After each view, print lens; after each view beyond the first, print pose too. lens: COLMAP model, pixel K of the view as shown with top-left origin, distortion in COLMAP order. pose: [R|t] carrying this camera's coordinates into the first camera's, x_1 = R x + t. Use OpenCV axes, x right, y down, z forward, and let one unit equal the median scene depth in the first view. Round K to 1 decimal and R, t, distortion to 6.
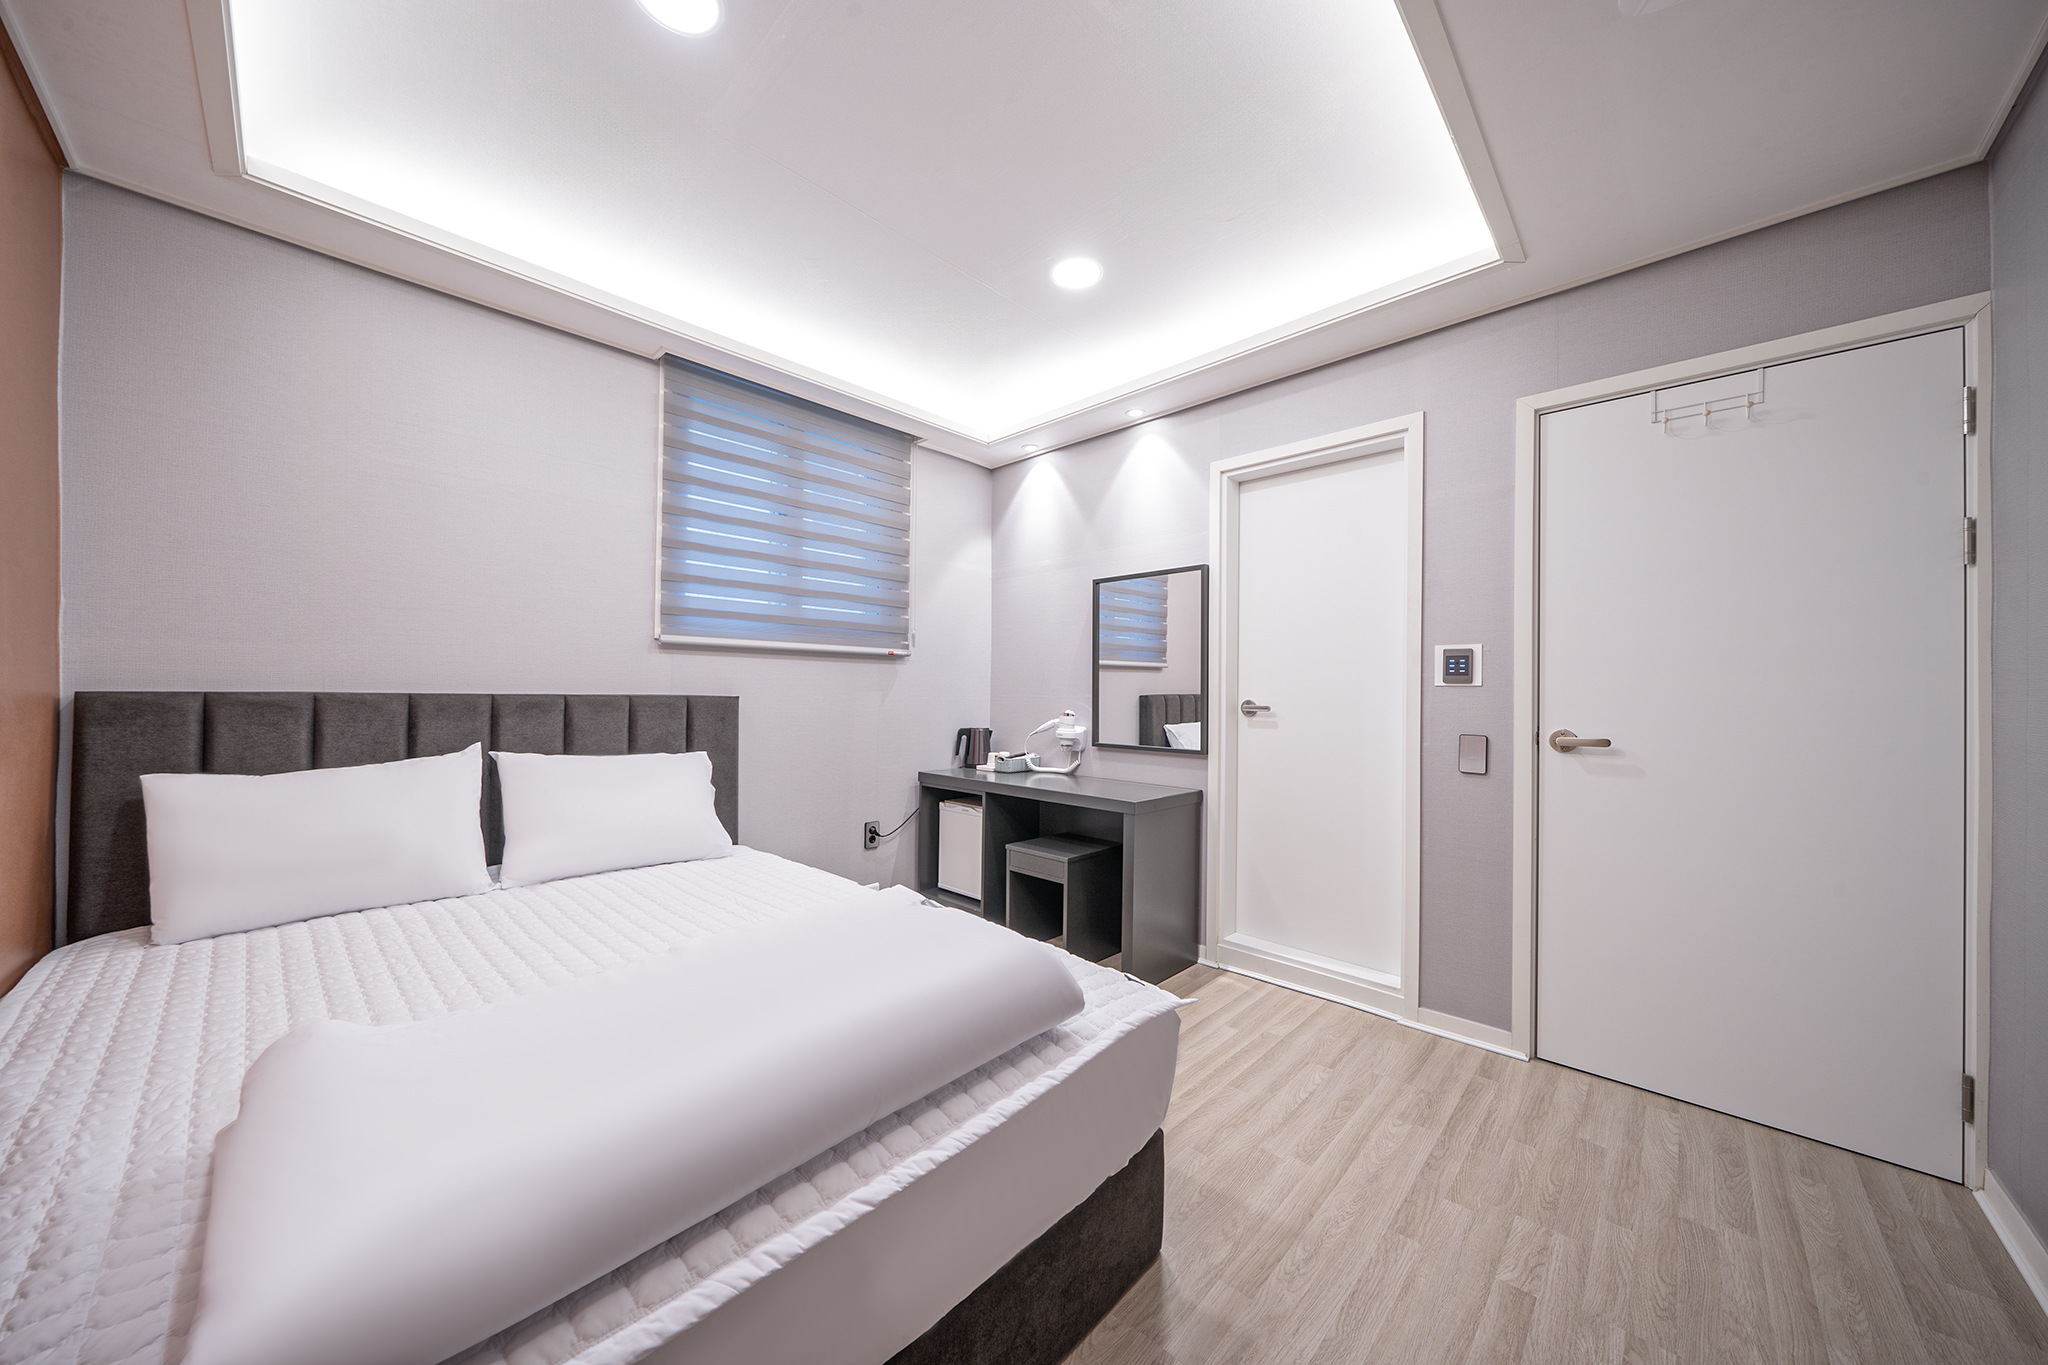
lens RADIAL K [[712.9, 0, 1016.4], [0, 712.9, 682.7], [0, 0, 1]] dist [-0.001704, -0.000155]
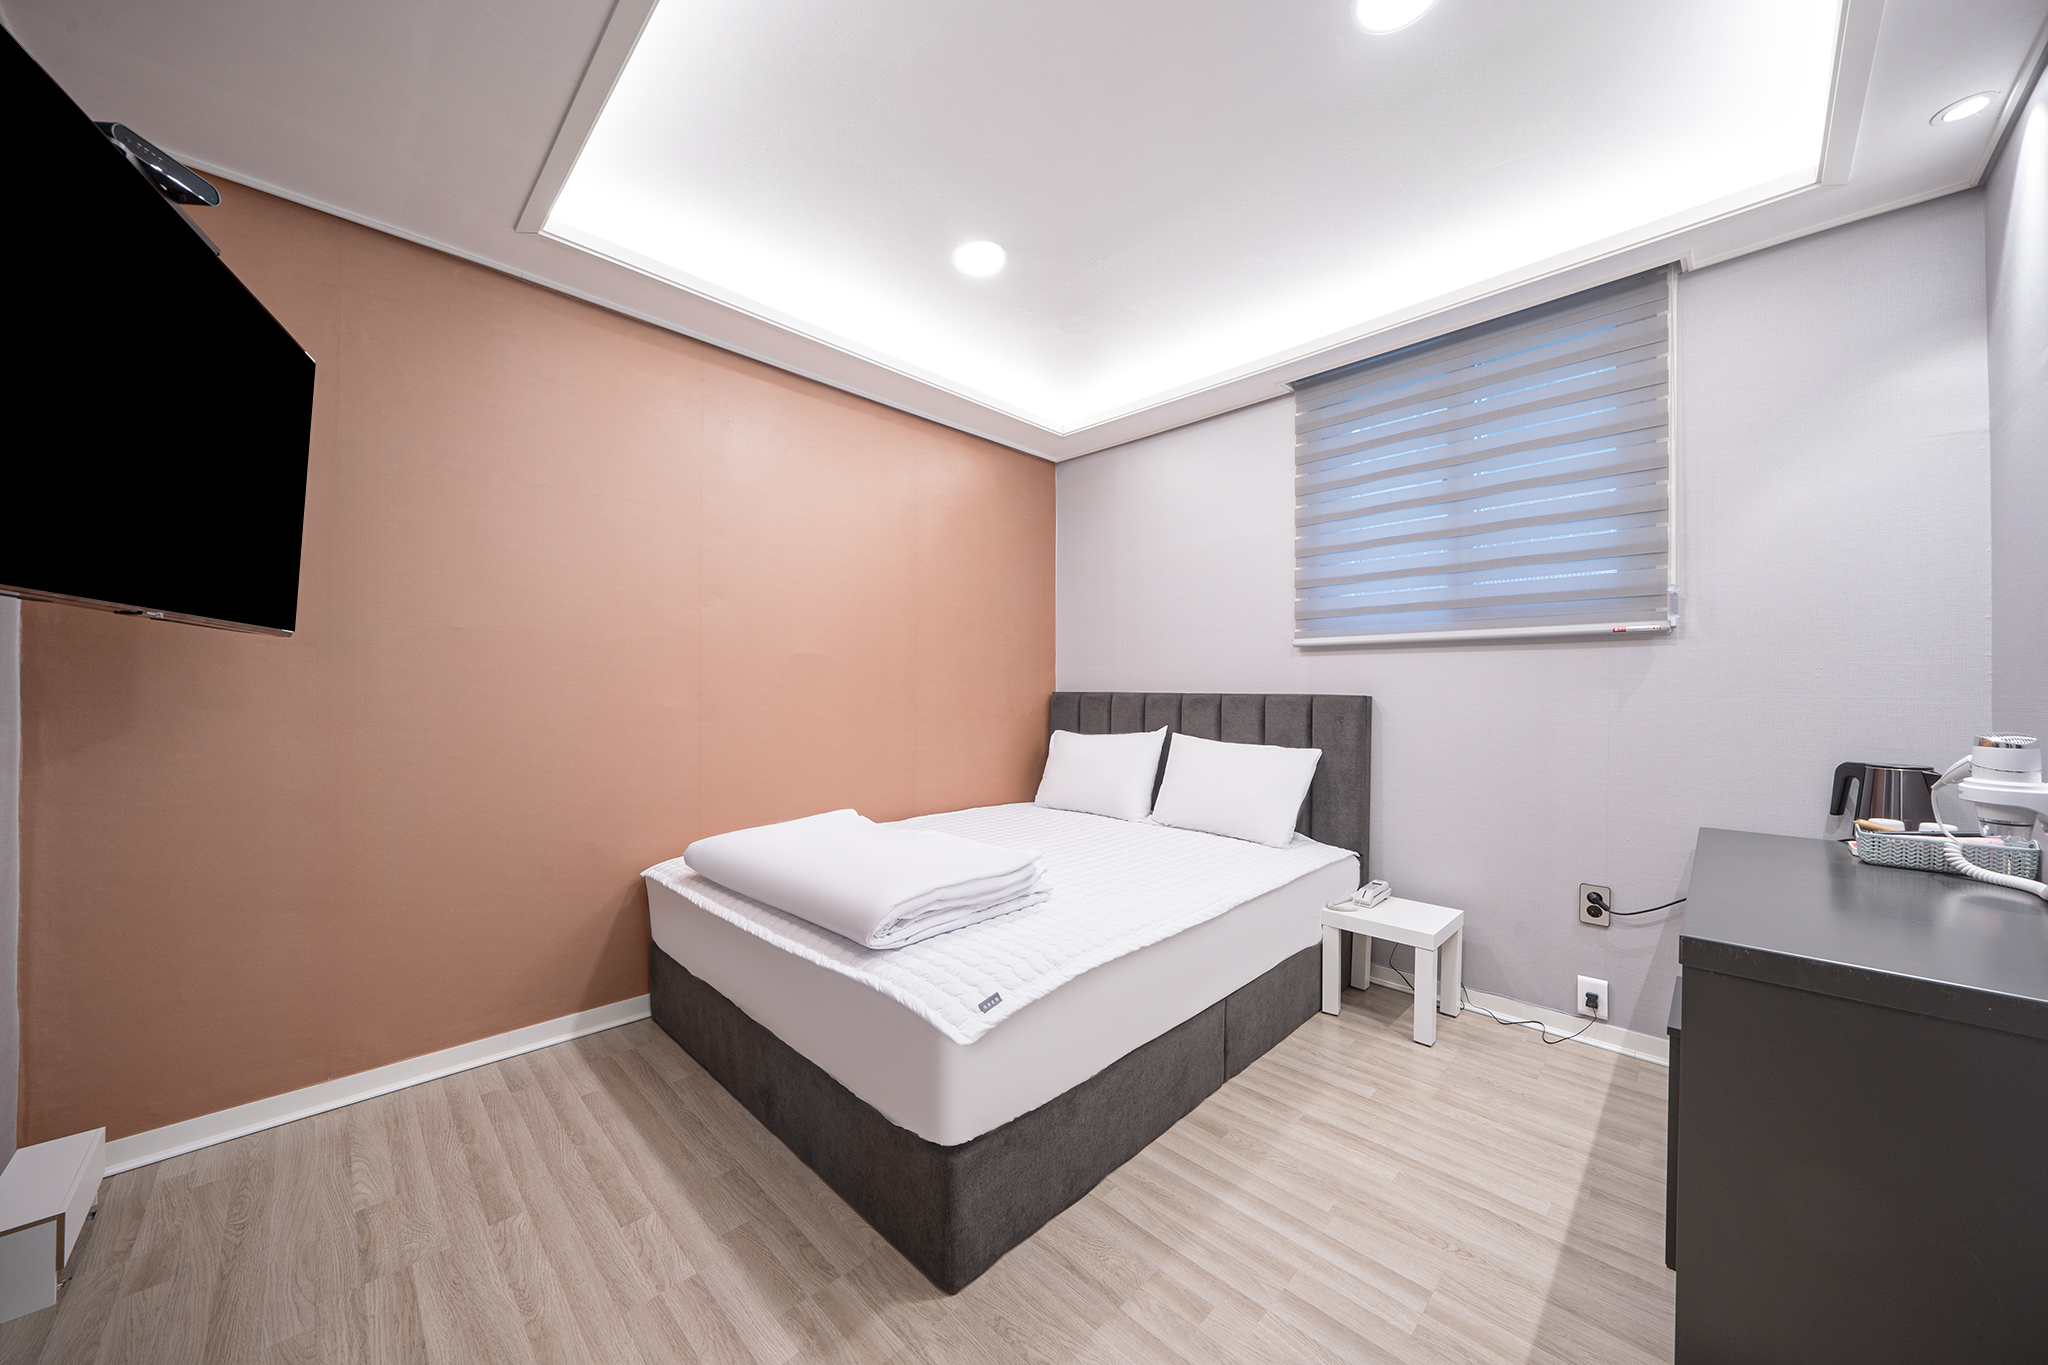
lens RADIAL K [[712.9, 0, 1016.4], [0, 712.9, 682.7], [0, 0, 1]] dist [-0.001704, -0.000155]
pose [[-0.032701, -0.019126, -0.999282, 0.615712], [0.009834, 0.999762, -0.019457, 0.016981], [0.999417, -0.010463, -0.032505, 0.613091]]
